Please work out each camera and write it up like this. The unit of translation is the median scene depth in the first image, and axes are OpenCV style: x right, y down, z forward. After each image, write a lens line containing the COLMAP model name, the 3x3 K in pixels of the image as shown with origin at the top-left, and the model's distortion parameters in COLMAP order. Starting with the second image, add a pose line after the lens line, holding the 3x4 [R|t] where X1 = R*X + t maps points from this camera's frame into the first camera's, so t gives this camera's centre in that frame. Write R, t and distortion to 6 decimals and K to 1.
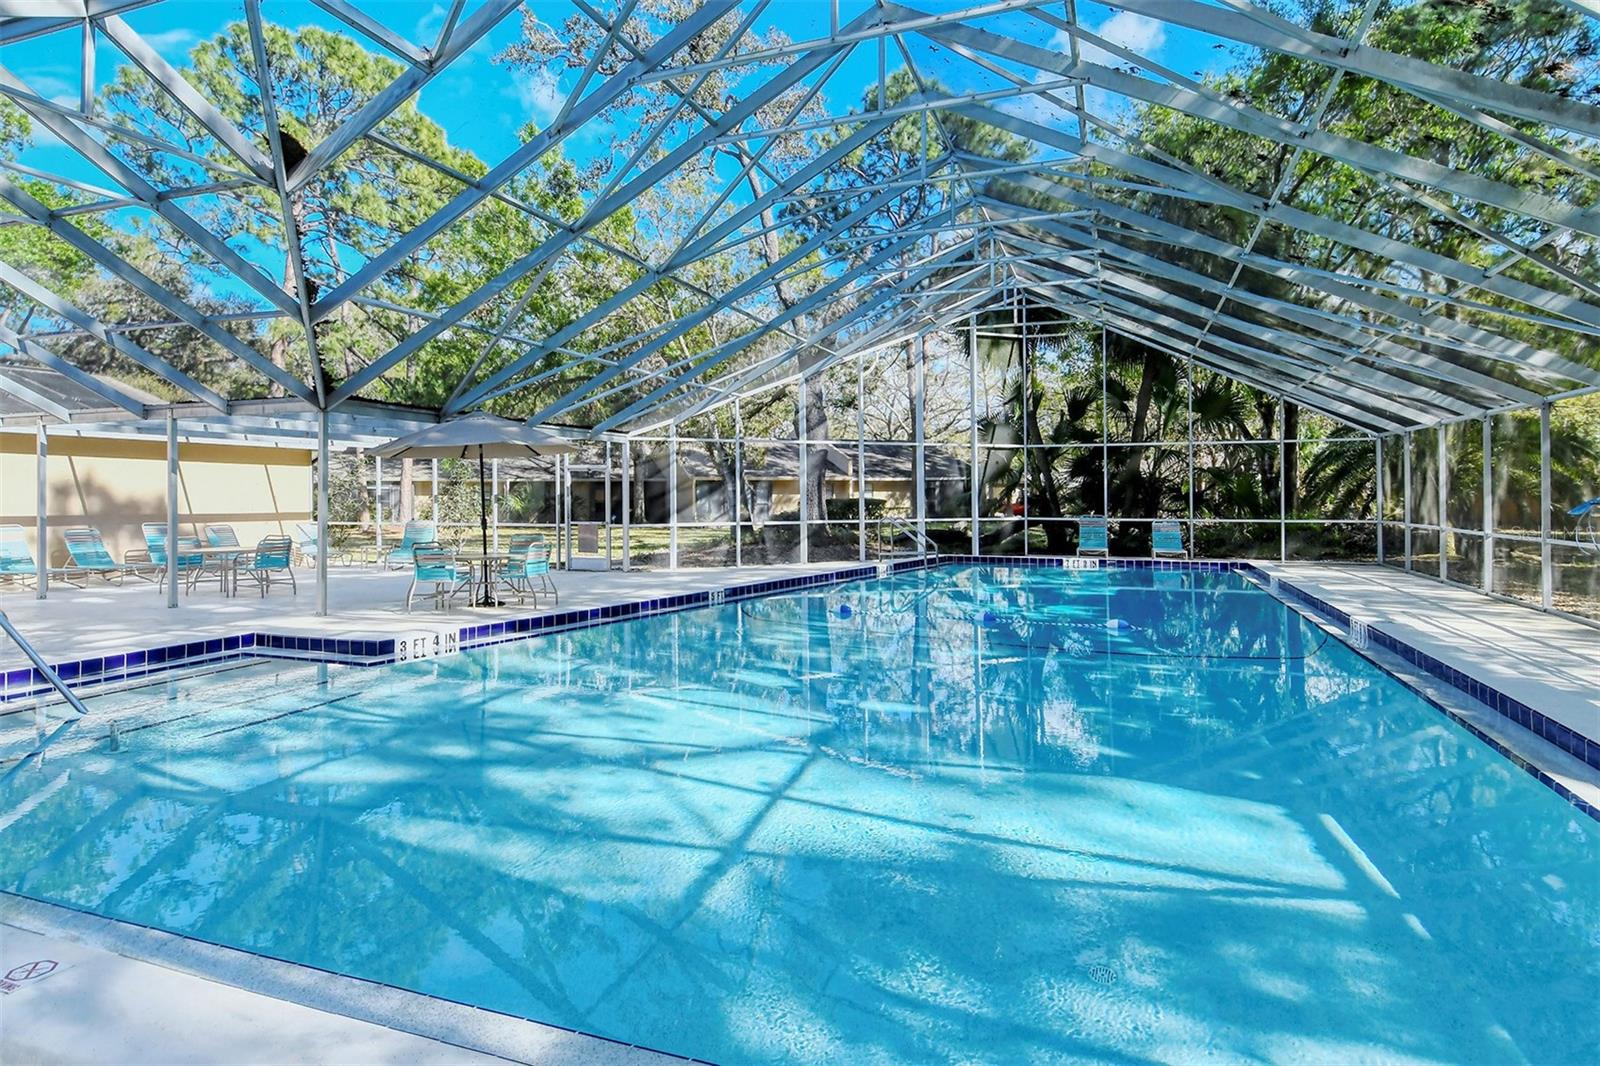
lens RADIAL K [[856.6, 0, 803.7], [0, 856.6, 503.4], [0, 0, 1]] dist [0.041541, -0.030972]
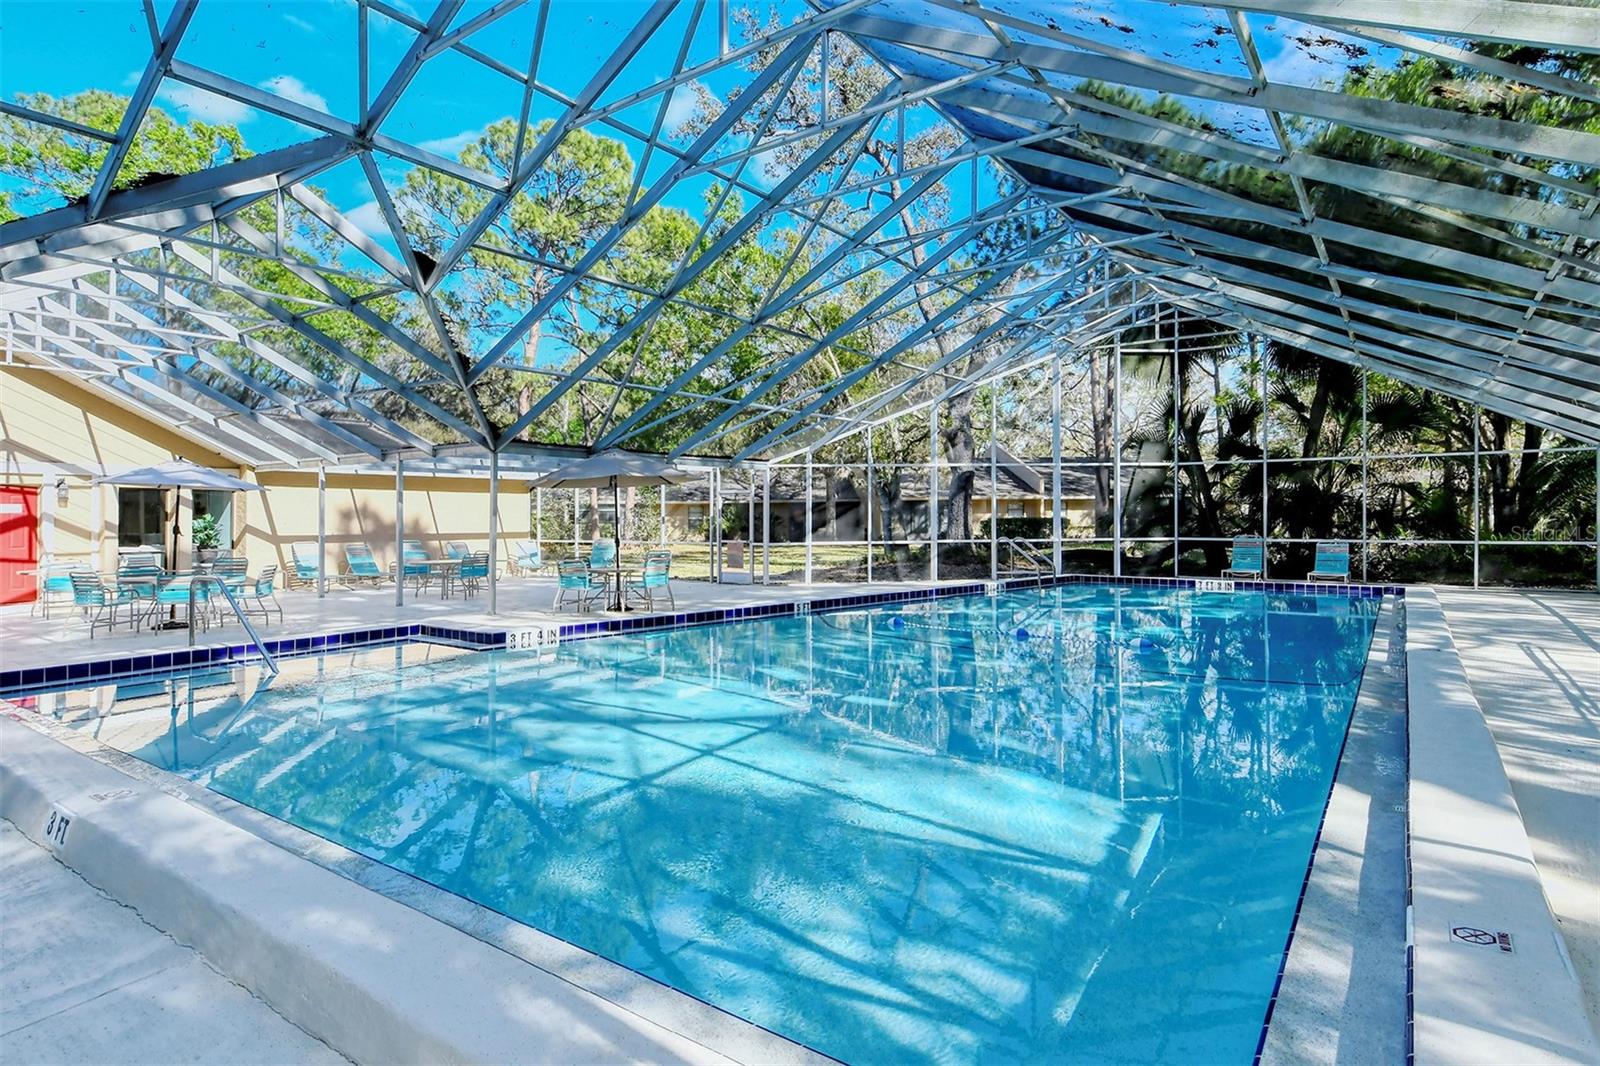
lens RADIAL K [[839.5, 0, 794.7], [0, 839.5, 522.7], [0, 0, 1]] dist [0.037159, -0.021870]
pose [[0.963760, -0.002211, -0.266760, 0.119679], [0.002395, 0.999997, 0.000365, -0.002233], [0.266759, -0.000991, 0.963763, -0.041348]]
